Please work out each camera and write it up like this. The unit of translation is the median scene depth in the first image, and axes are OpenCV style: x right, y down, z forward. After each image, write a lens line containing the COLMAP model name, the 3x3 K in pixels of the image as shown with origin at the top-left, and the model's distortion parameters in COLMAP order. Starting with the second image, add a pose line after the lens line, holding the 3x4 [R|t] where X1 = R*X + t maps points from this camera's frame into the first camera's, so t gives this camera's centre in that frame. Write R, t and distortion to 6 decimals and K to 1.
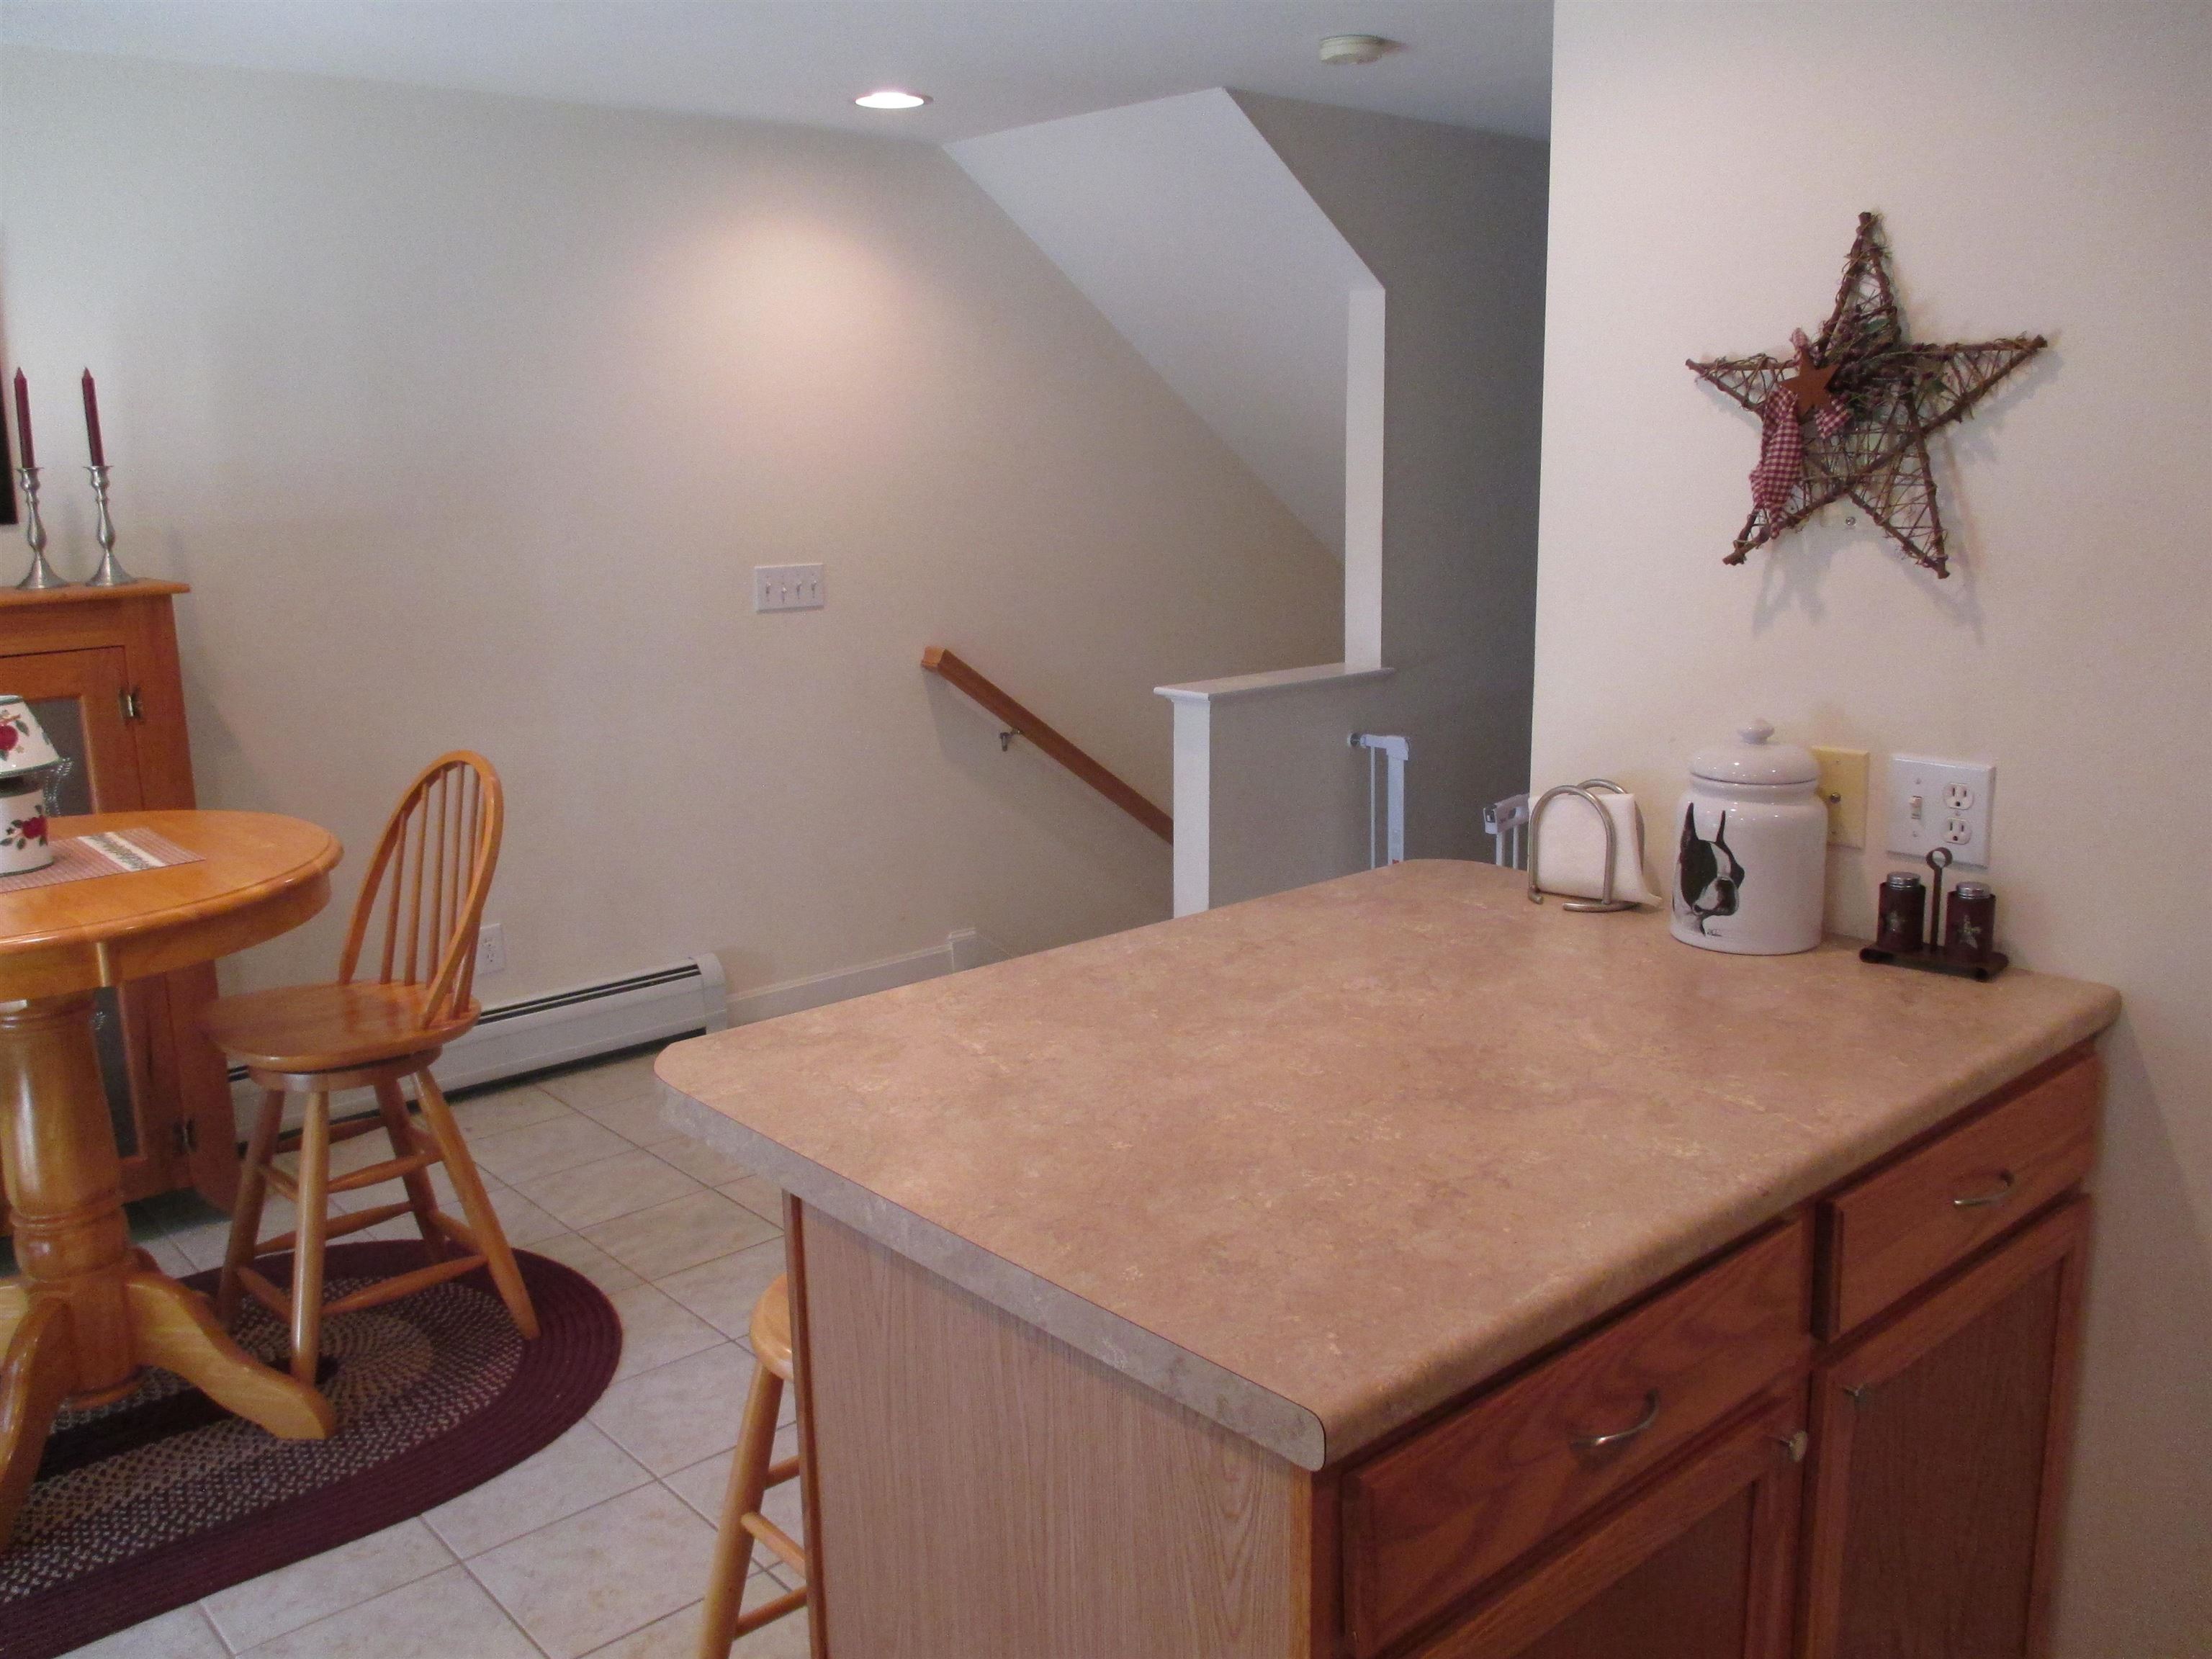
lens RADIAL K [[1835.7, 0, 1121.8], [0, 1835.7, 812.3], [0, 0, 1]] dist [-0.023481, -0.012018]
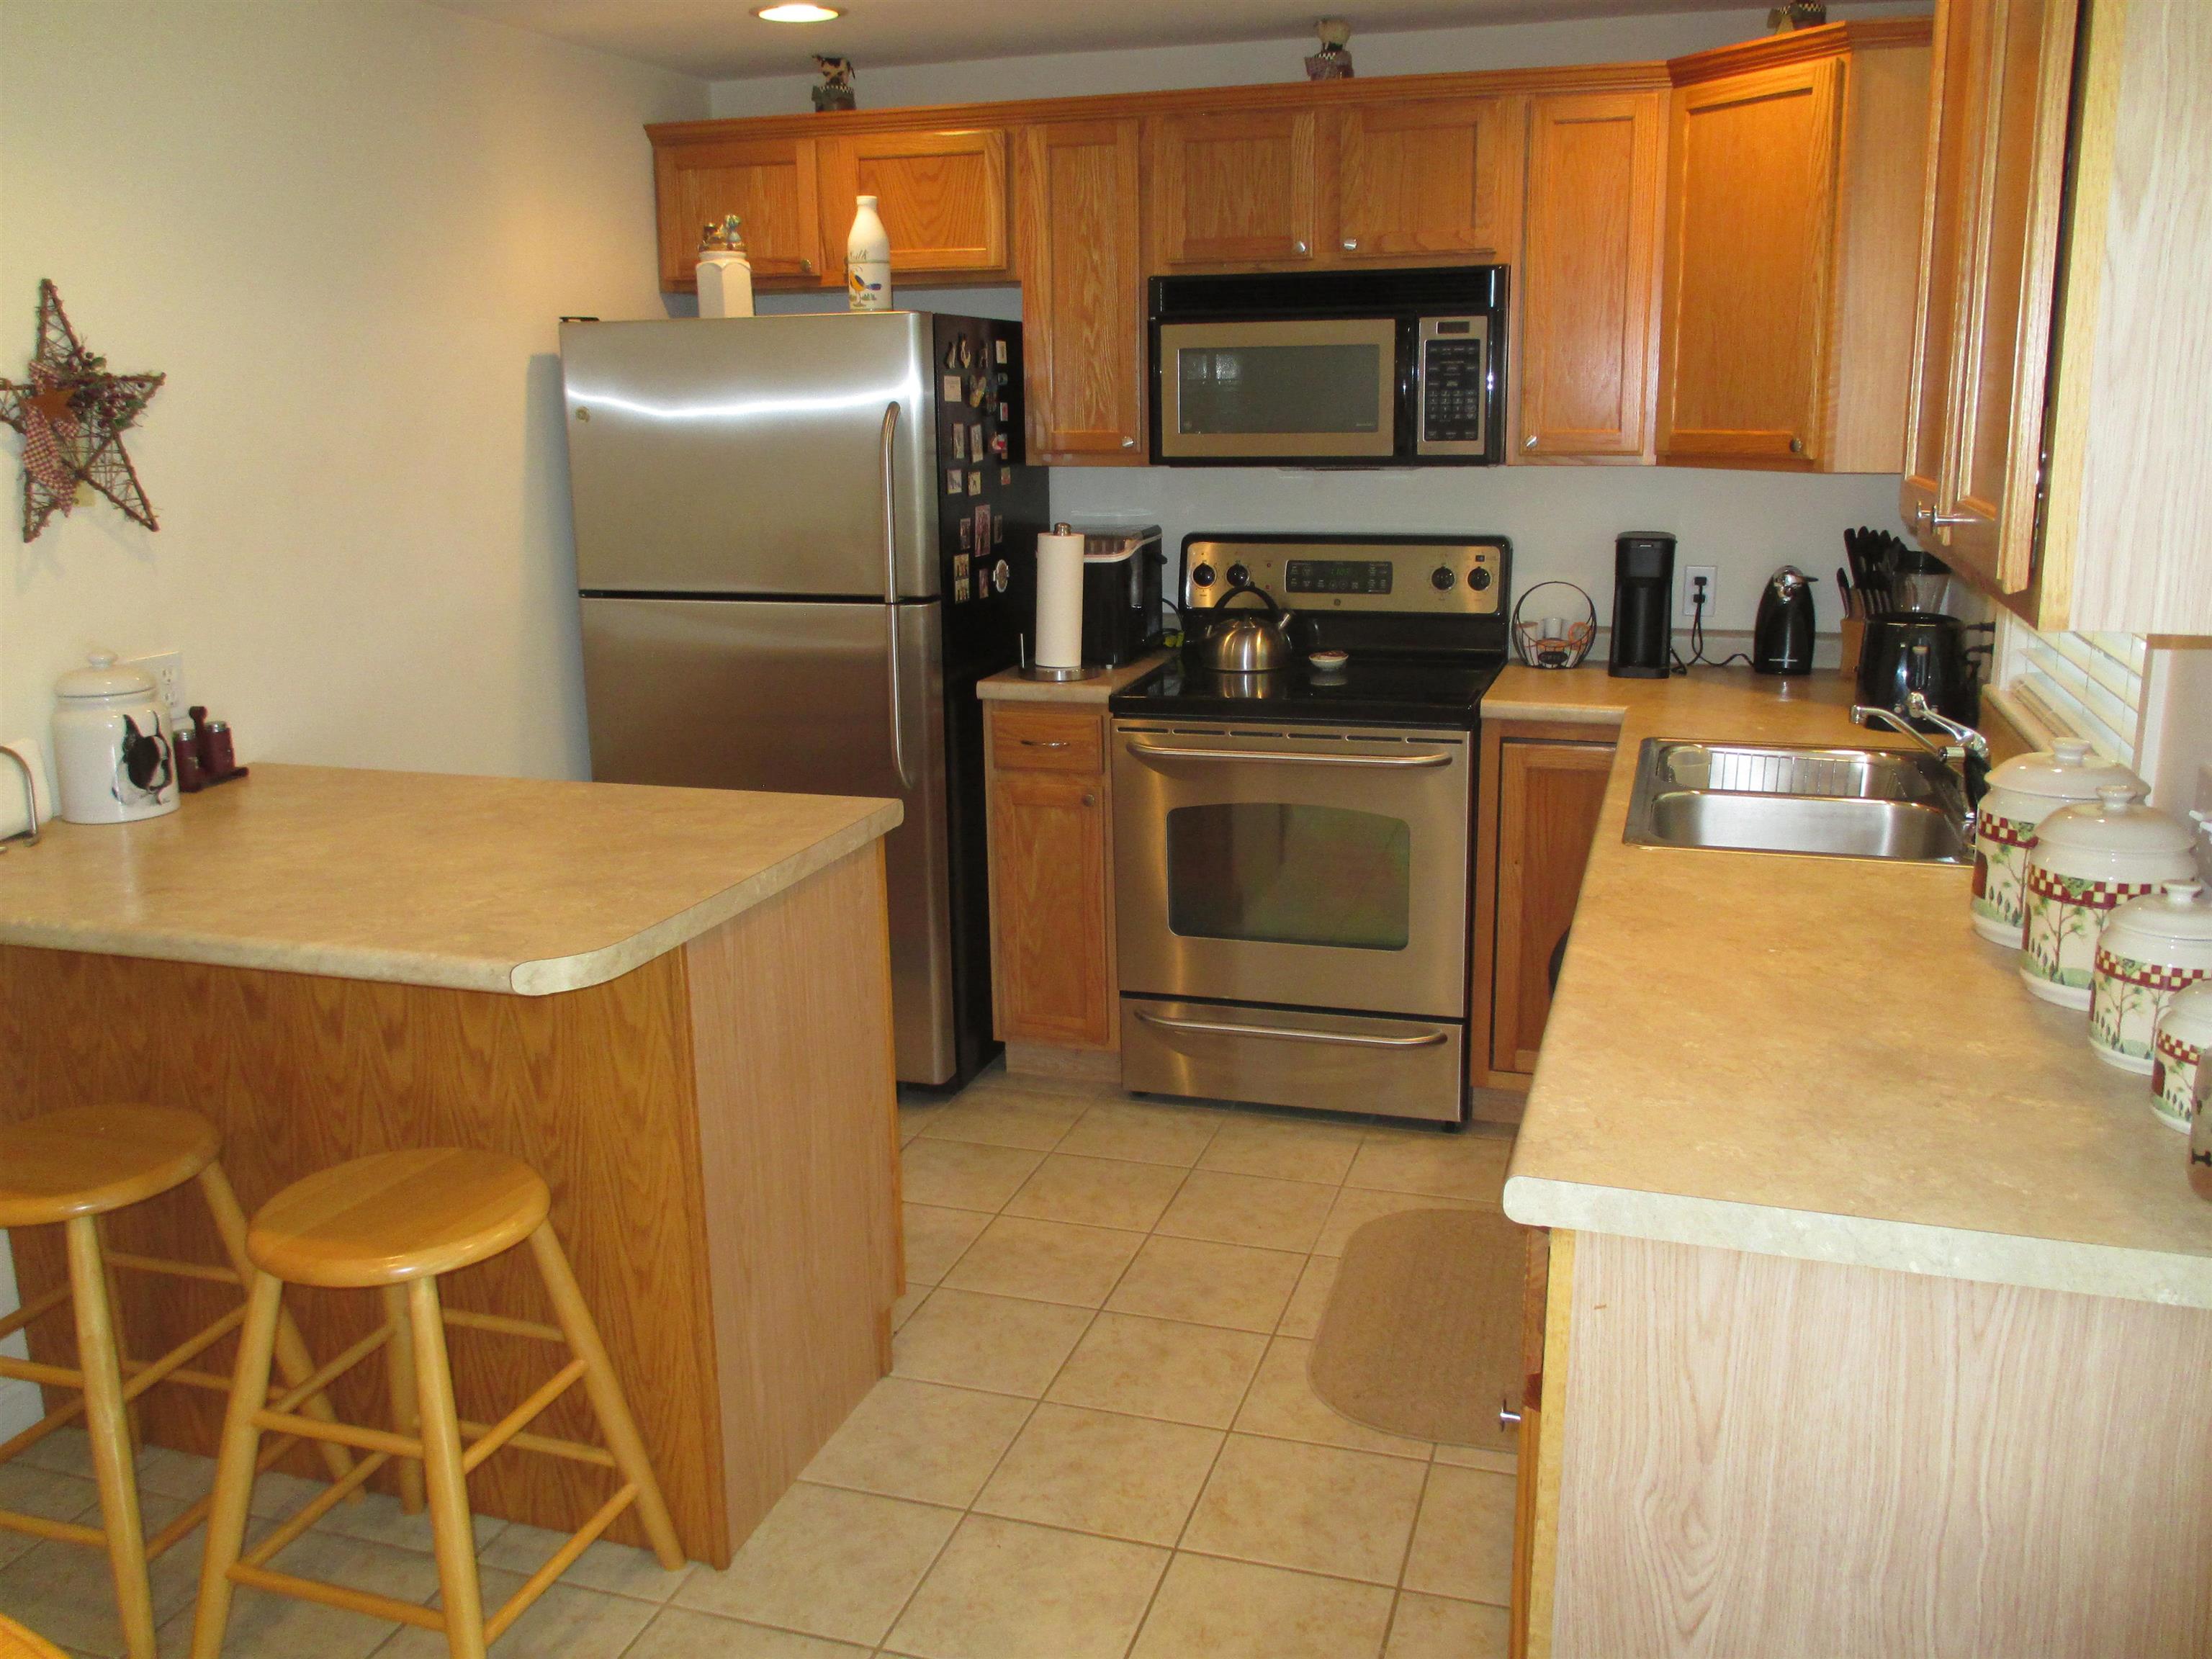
lens RADIAL K [[1835.7, 0, 1114.3], [0, 1835.7, 814.4], [0, 0, 1]] dist [-0.023481, -0.012018]
pose [[-0.513918, -0.166629, 0.841500, -1.206523], [0.194260, 0.932865, 0.303359, -0.202812], [-0.835554, 0.319372, -0.447047, 1.035034]]
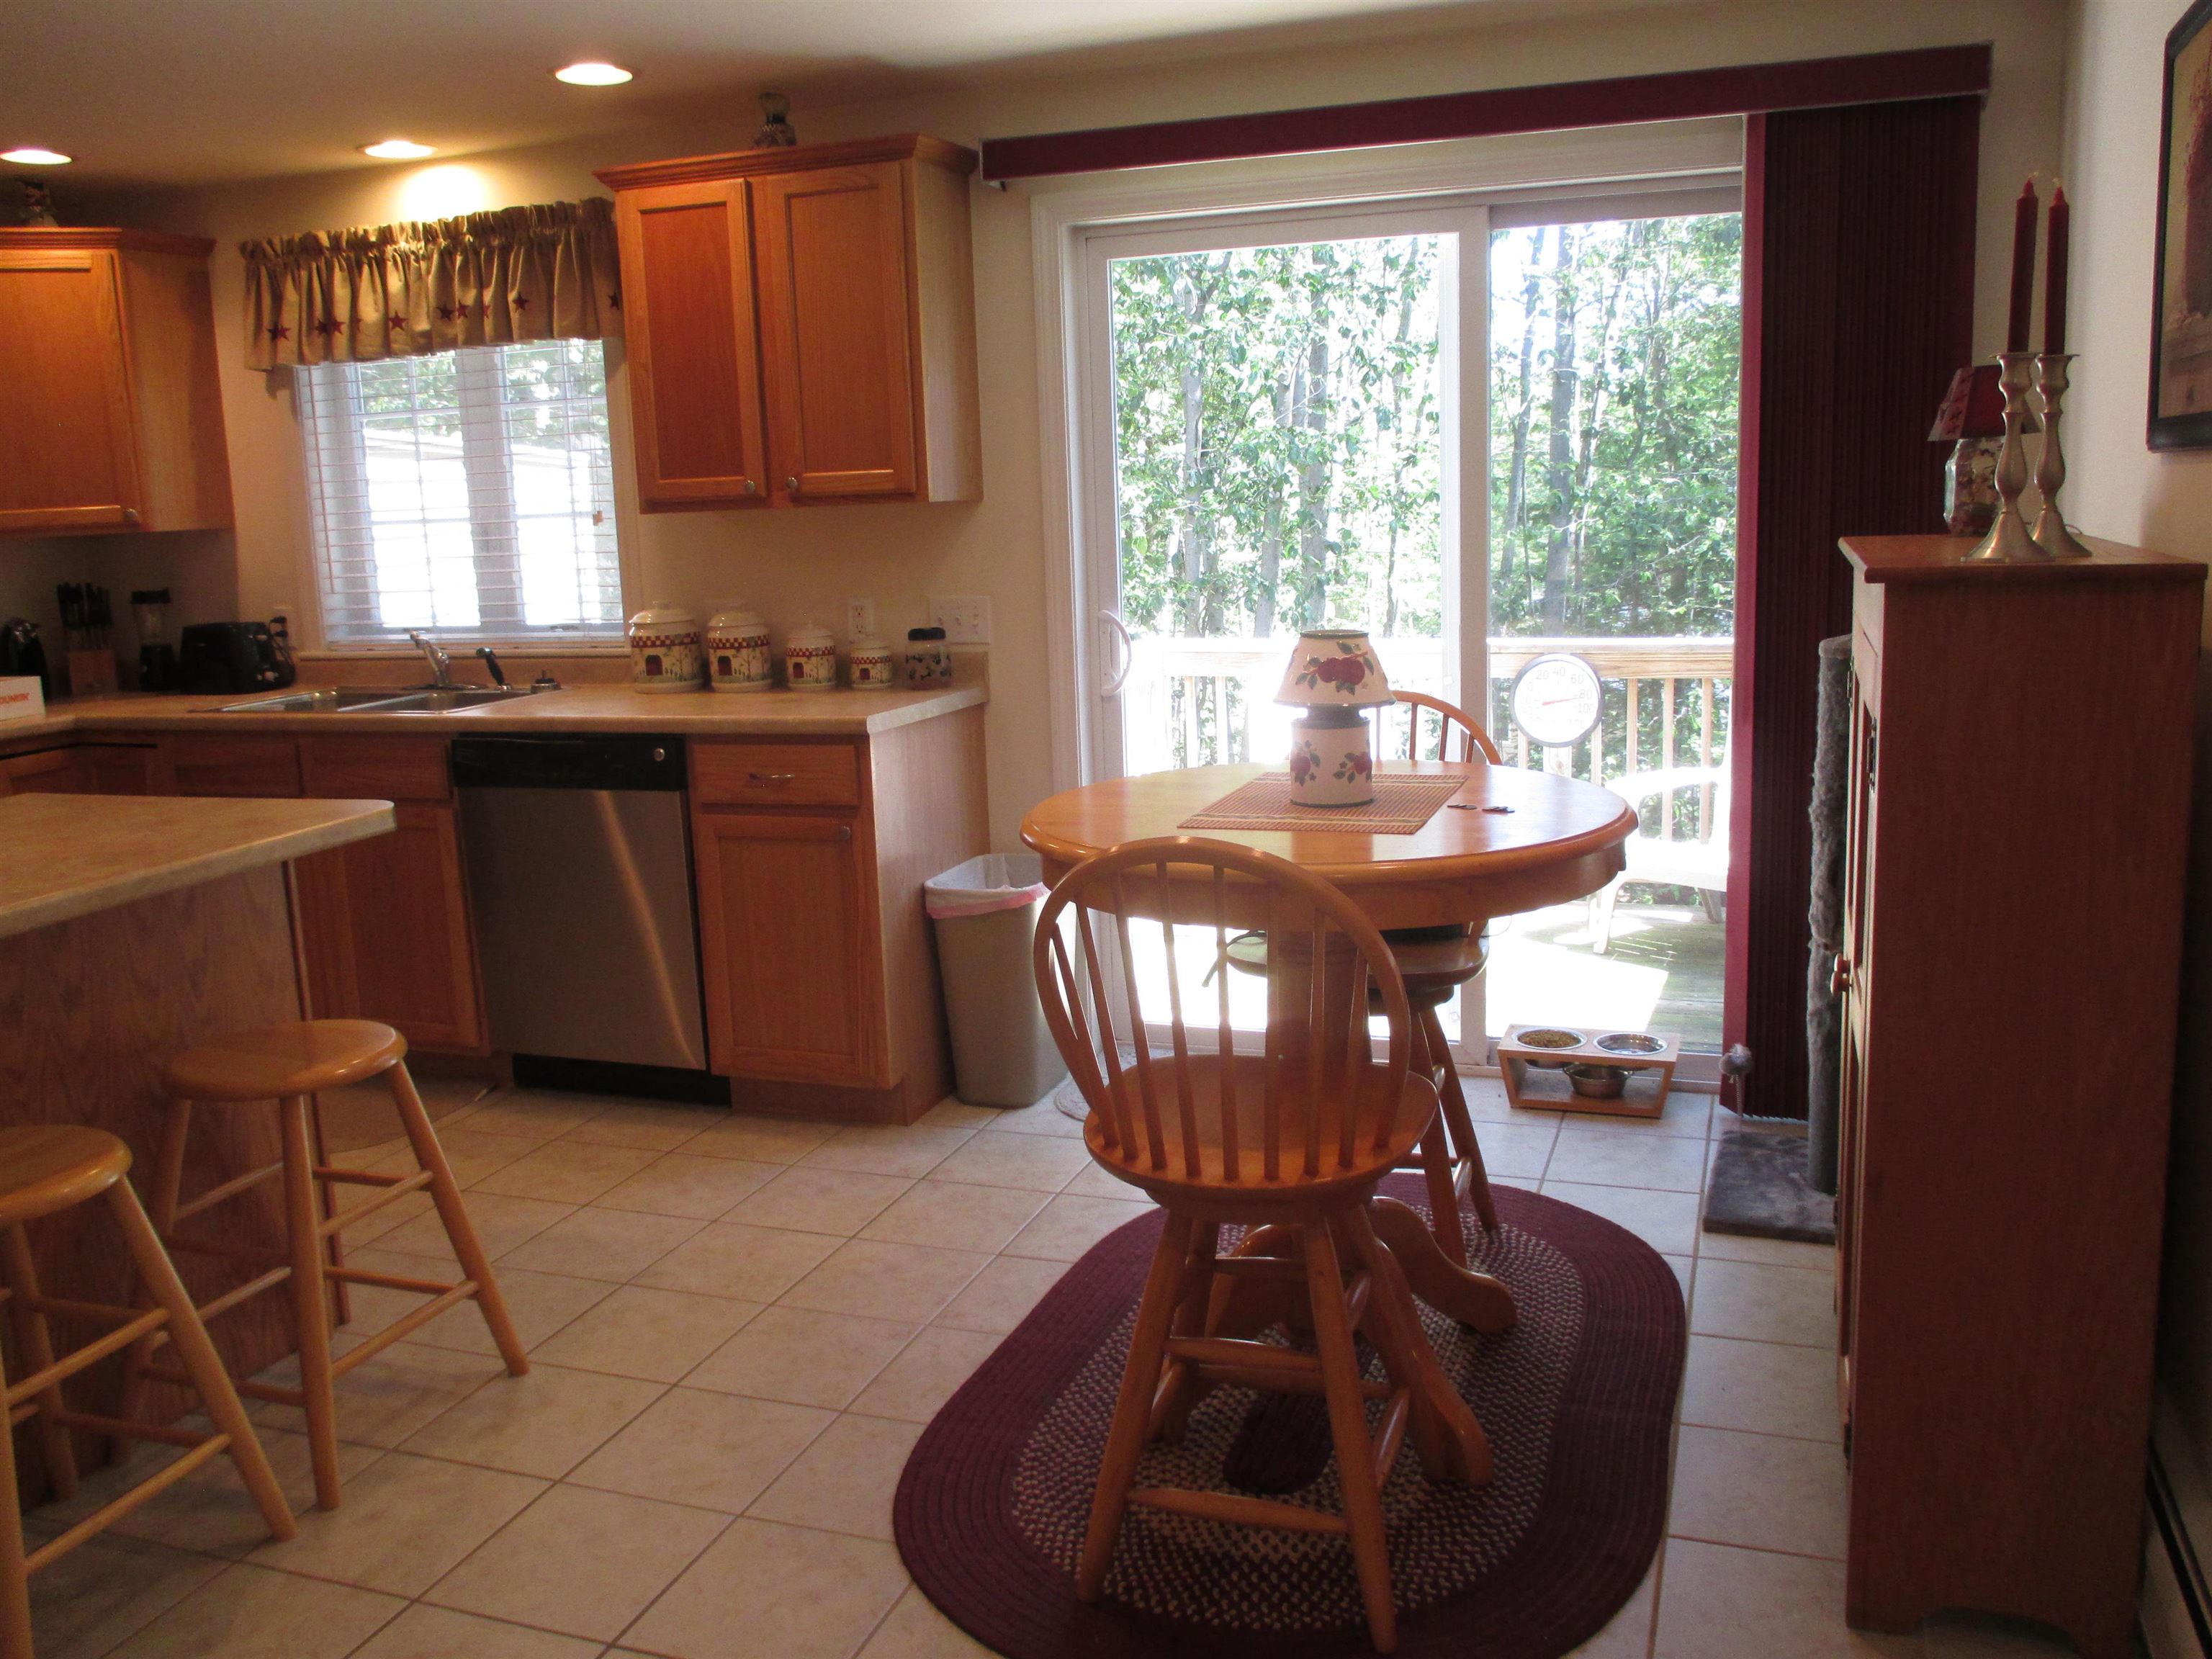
lens RADIAL K [[1835.7, 0, 1112.3], [0, 1835.7, 821.5], [0, 0, 1]] dist [-0.023481, -0.012018]
pose [[-0.882066, 0.142555, -0.449041, -0.067808], [-0.035321, 0.930430, 0.364763, -0.430261], [0.469800, 0.337606, -0.815666, 2.345450]]
